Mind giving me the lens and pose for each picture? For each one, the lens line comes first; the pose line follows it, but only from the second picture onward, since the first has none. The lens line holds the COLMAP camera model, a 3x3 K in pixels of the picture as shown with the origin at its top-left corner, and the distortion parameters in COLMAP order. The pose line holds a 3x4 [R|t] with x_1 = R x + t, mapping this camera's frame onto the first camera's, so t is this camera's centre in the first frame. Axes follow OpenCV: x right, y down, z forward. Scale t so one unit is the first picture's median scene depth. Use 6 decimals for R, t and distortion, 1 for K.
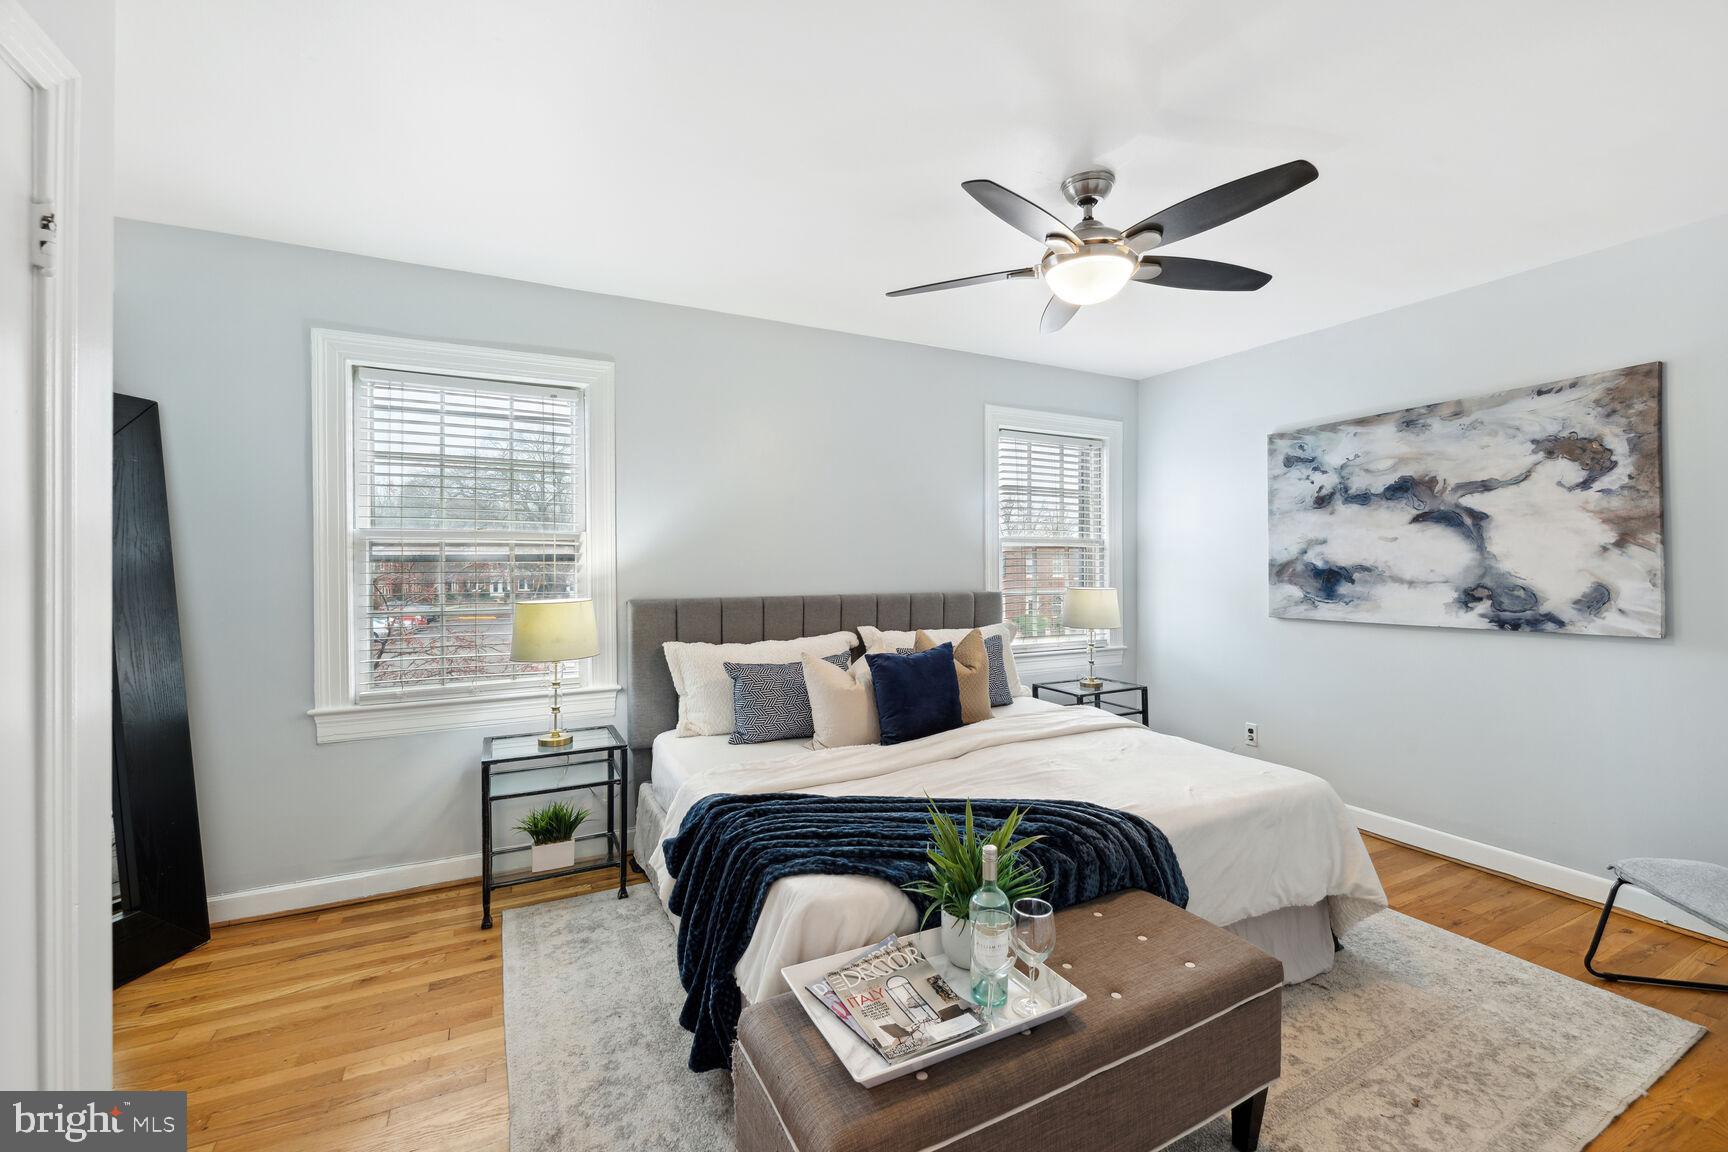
lens RADIAL K [[710.4, 0, 859.2], [0, 710.4, 577.8], [0, 0, 1]] dist [-0.002363, 0.000334]
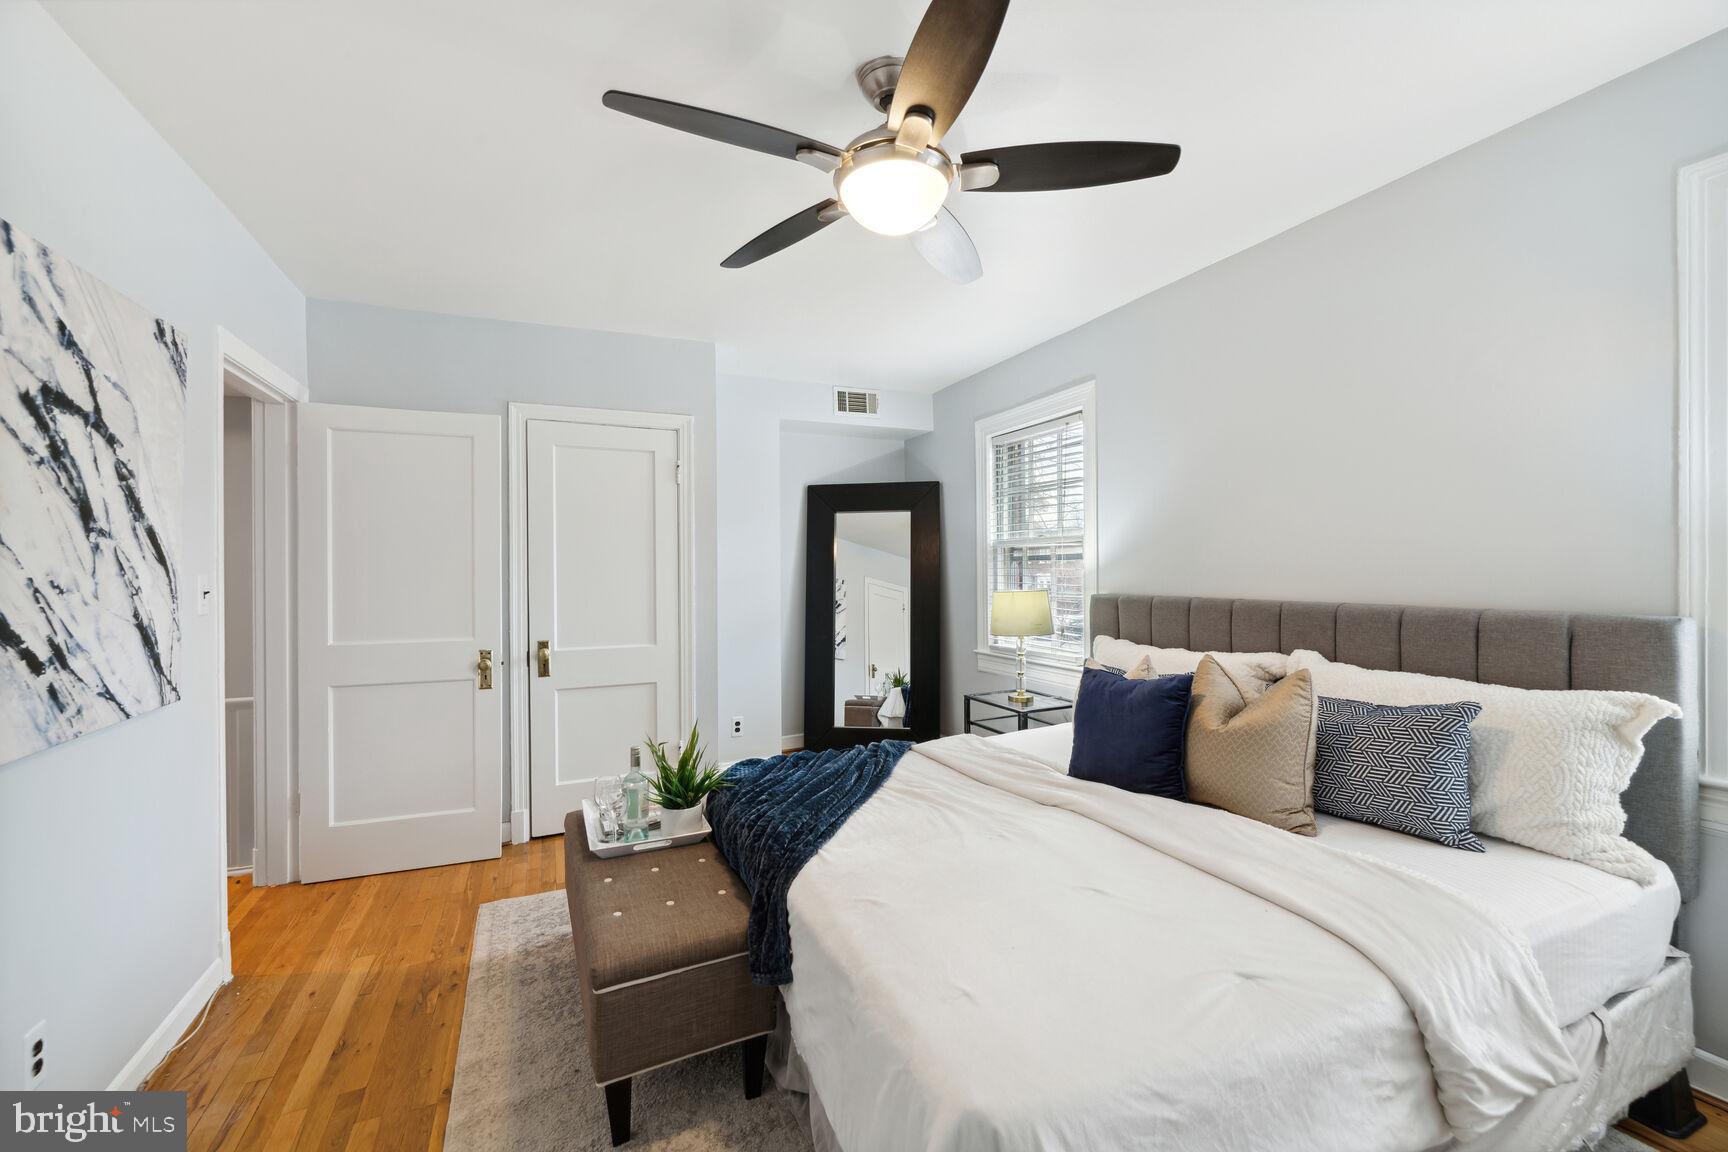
lens RADIAL K [[710.4, 0, 863.0], [0, 710.4, 570.3], [0, 0, 1]] dist [-0.002363, 0.000334]
pose [[-0.028012, 0.015282, -0.999491, 0.806667], [0.010481, 0.999833, 0.014994, -0.026677], [0.999553, -0.010056, -0.028168, 0.689147]]
